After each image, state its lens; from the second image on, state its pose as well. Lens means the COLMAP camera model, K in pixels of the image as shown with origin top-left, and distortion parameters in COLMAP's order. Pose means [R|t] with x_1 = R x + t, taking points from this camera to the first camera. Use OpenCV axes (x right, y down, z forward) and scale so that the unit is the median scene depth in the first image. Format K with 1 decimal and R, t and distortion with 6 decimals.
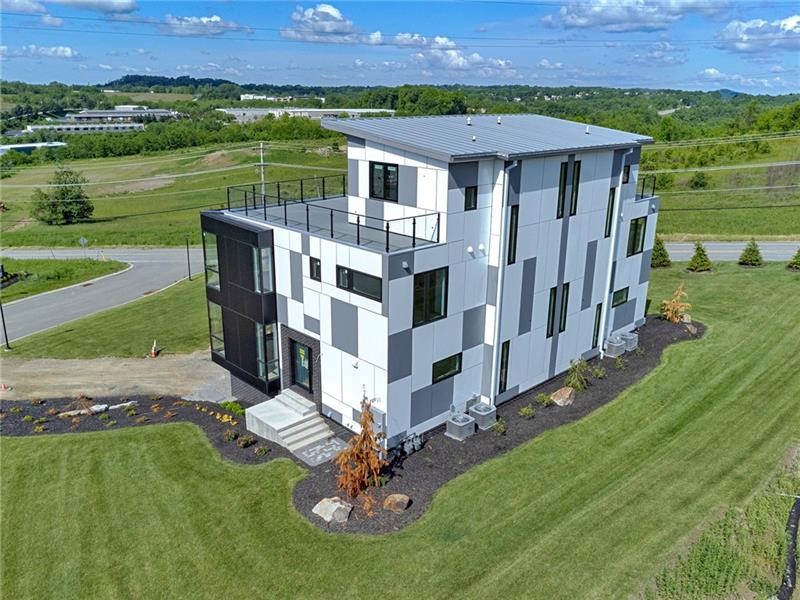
lens RADIAL K [[641.6, 0, 400.0], [0, 641.6, 300.0], [0, 0, 1]] dist [-0.004189, 0.001138]
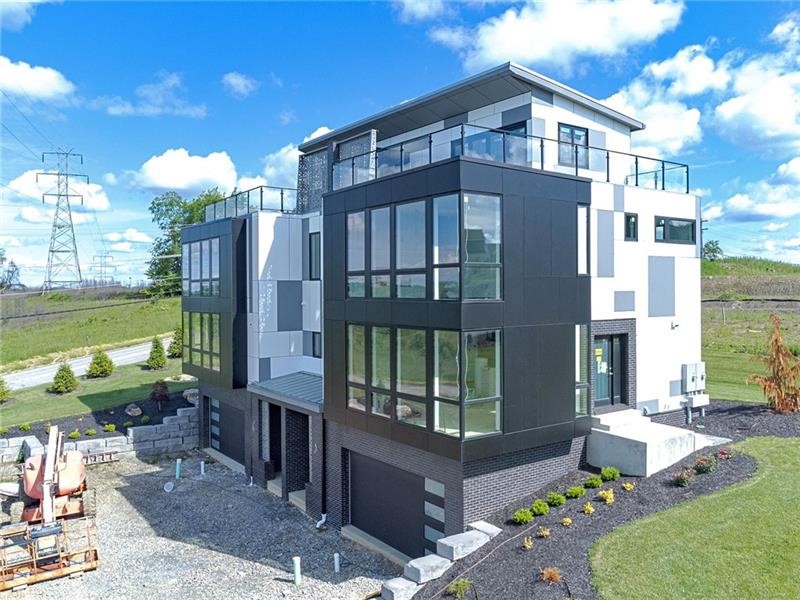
lens RADIAL K [[654.8, 0, 400.0], [0, 654.8, 300.0], [0, 0, 1]] dist [-0.004261, -0.010707]
pose [[0.135581, -0.028358, 0.990360, -0.984418], [0.311718, 0.950049, -0.015471, -0.037490], [-0.940452, 0.310810, 0.137648, 1.163565]]
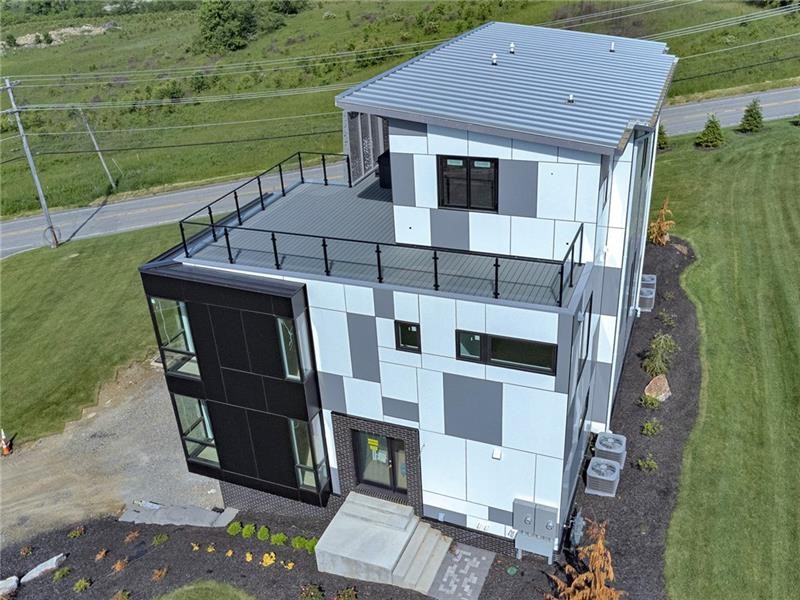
lens RADIAL K [[709.1, 0, 400.0], [0, 709.1, 300.0], [0, 0, 1]] dist [-0.008539, 0.003601]
pose [[0.914174, -0.243091, 0.324333, -0.358599], [0.188223, 0.963283, 0.191461, -0.221081], [-0.358967, -0.113981, 0.926364, 0.319747]]
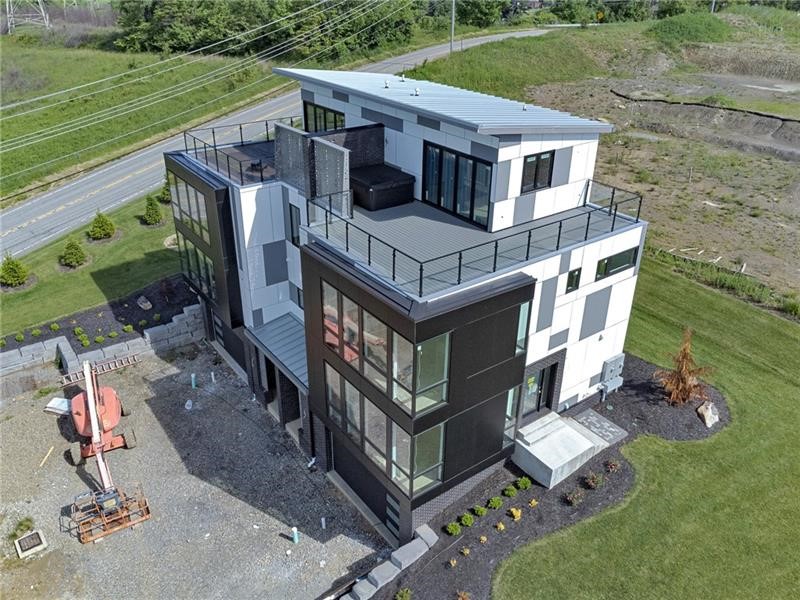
lens RADIAL K [[641.6, 0, 400.0], [0, 641.6, 300.0], [0, 0, 1]] dist [-0.004189, 0.001138]
pose [[0.126454, -0.473297, 0.871779, -0.970286], [0.294201, 0.857187, 0.422701, -0.482604], [-0.947341, 0.203026, 0.247639, 0.988638]]
